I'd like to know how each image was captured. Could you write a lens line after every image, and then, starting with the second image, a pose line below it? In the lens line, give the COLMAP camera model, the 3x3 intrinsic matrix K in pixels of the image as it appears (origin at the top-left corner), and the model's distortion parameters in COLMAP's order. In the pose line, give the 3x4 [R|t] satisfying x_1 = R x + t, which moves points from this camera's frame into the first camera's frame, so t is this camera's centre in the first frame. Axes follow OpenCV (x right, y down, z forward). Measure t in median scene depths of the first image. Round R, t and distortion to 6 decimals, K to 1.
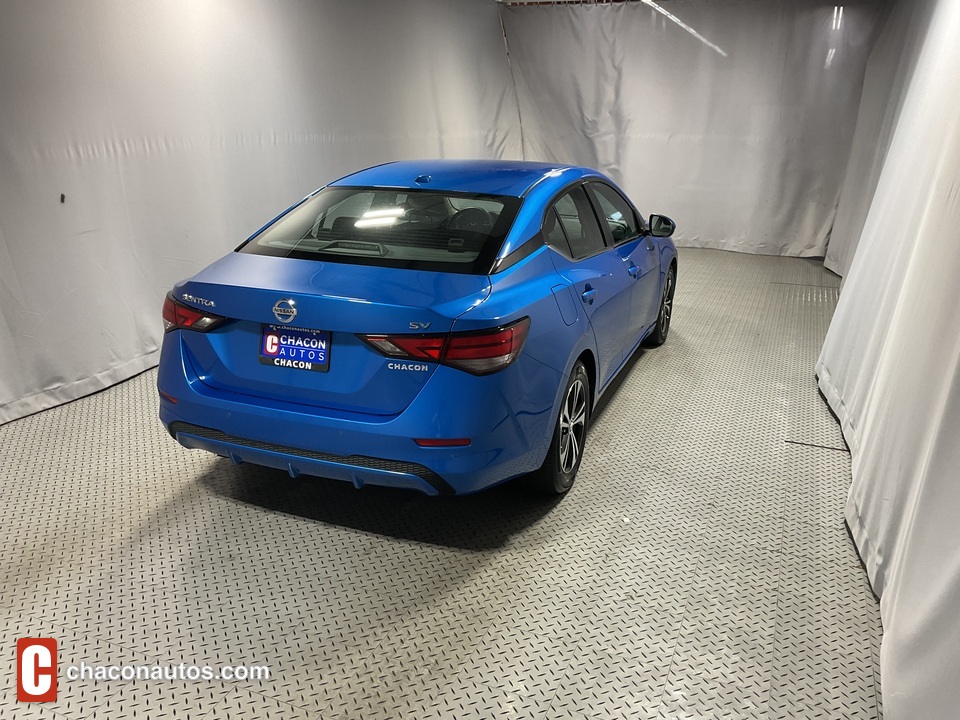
lens RADIAL K [[784.7, 0, 477.4], [0, 784.7, 361.4], [0, 0, 1]] dist [0.100766, -0.199451]
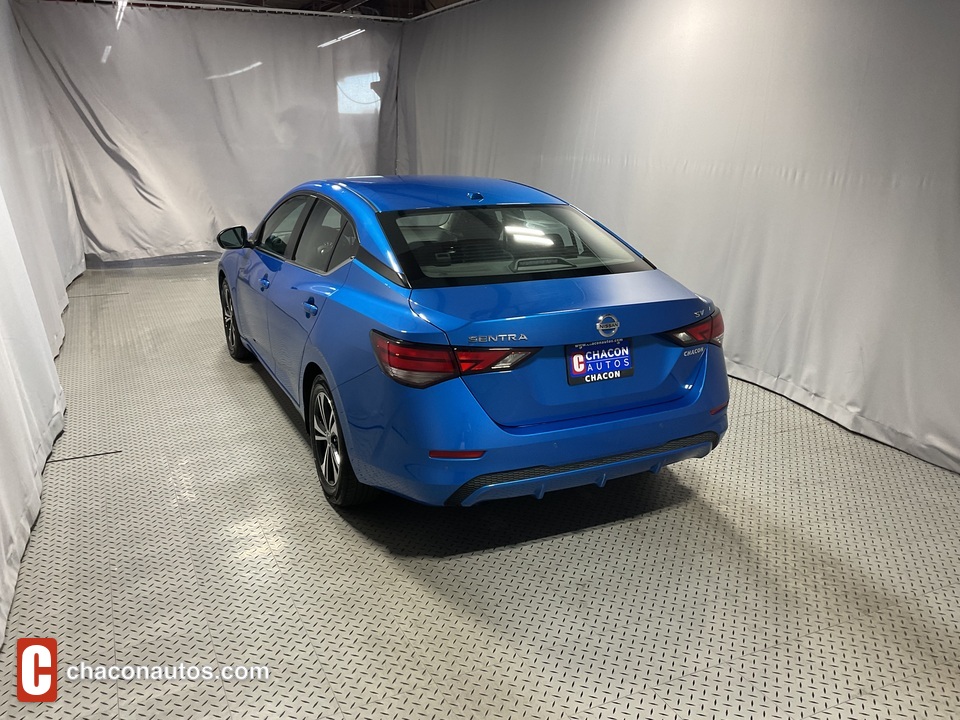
lens RADIAL K [[791.1, 0, 480.7], [0, 791.1, 388.6], [0, 0, 1]] dist [0.096125, -0.207463]
pose [[0.671961, -0.234444, 0.702499, -1.077028], [0.221477, 0.968775, 0.111459, -0.132998], [-0.706694, 0.080692, 0.702903, 0.382974]]
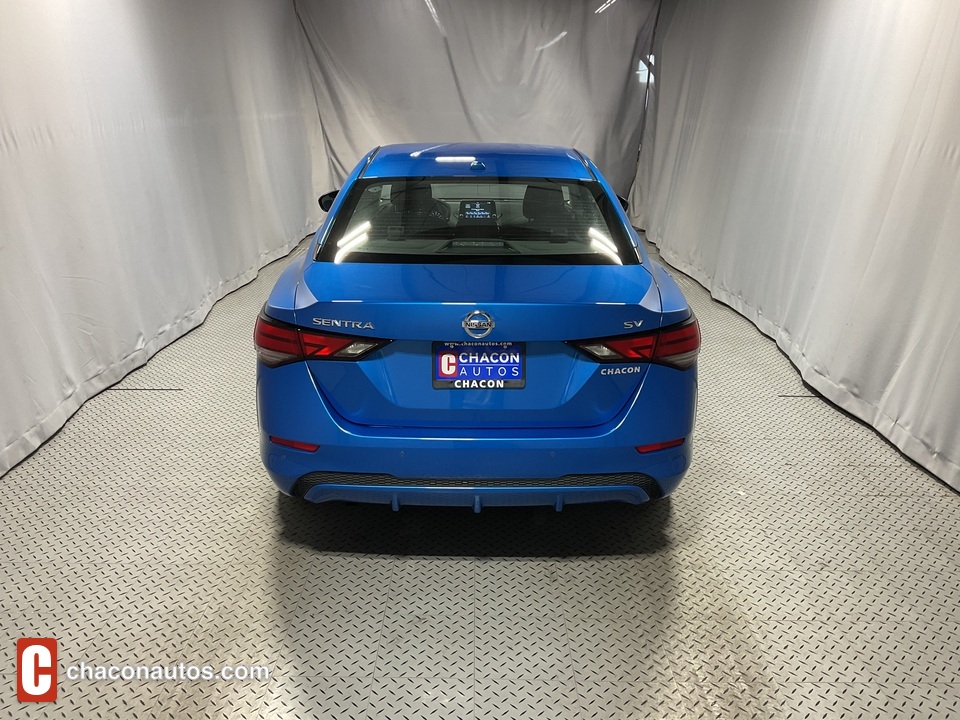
lens RADIAL K [[784.7, 0, 477.4], [0, 784.7, 361.4], [0, 0, 1]] dist [0.100766, -0.199451]
pose [[0.927825, -0.122489, 0.352332, -0.539508], [0.114679, 0.992470, 0.043039, -0.059434], [-0.354951, 0.000473, 0.934885, 0.187401]]
